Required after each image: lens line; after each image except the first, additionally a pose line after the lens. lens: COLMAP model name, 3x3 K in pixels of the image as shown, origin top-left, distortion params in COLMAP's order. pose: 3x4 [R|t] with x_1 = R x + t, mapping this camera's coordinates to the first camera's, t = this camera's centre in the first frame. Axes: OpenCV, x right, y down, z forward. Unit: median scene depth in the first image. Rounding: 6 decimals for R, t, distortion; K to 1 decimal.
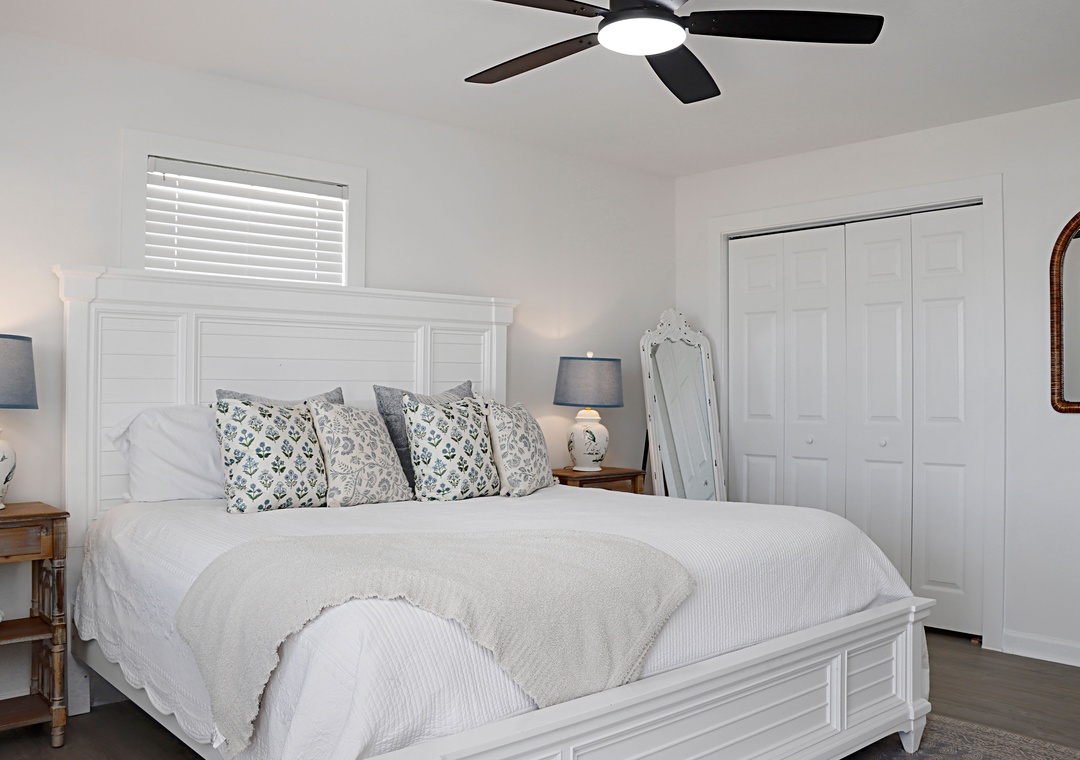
lens RADIAL K [[965.1, 0, 549.1], [0, 965.1, 372.5], [0, 0, 1]] dist [-0.167862, 0.134338]
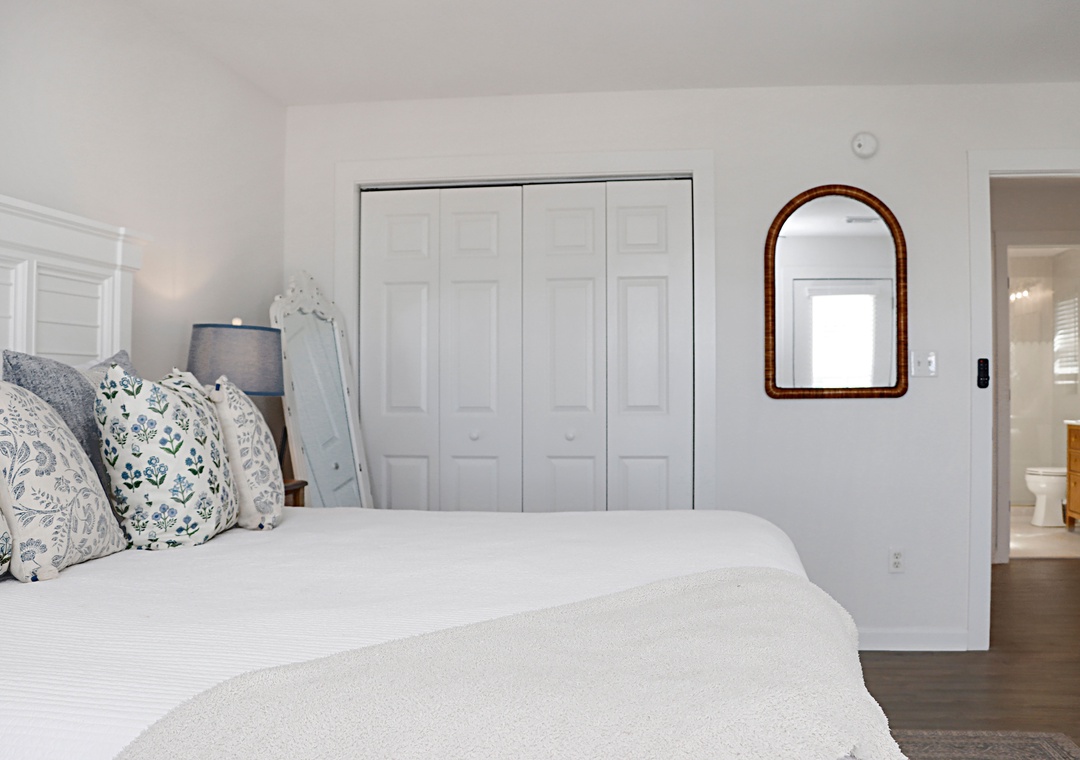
lens RADIAL K [[965.1, 0, 542.7], [0, 965.1, 391.0], [0, 0, 1]] dist [-0.167862, 0.134338]
pose [[0.761896, 0.002462, 0.647694, -0.314530], [-0.010851, 0.999901, 0.008963, 0.030595], [-0.647608, -0.013857, 0.761848, 0.412698]]
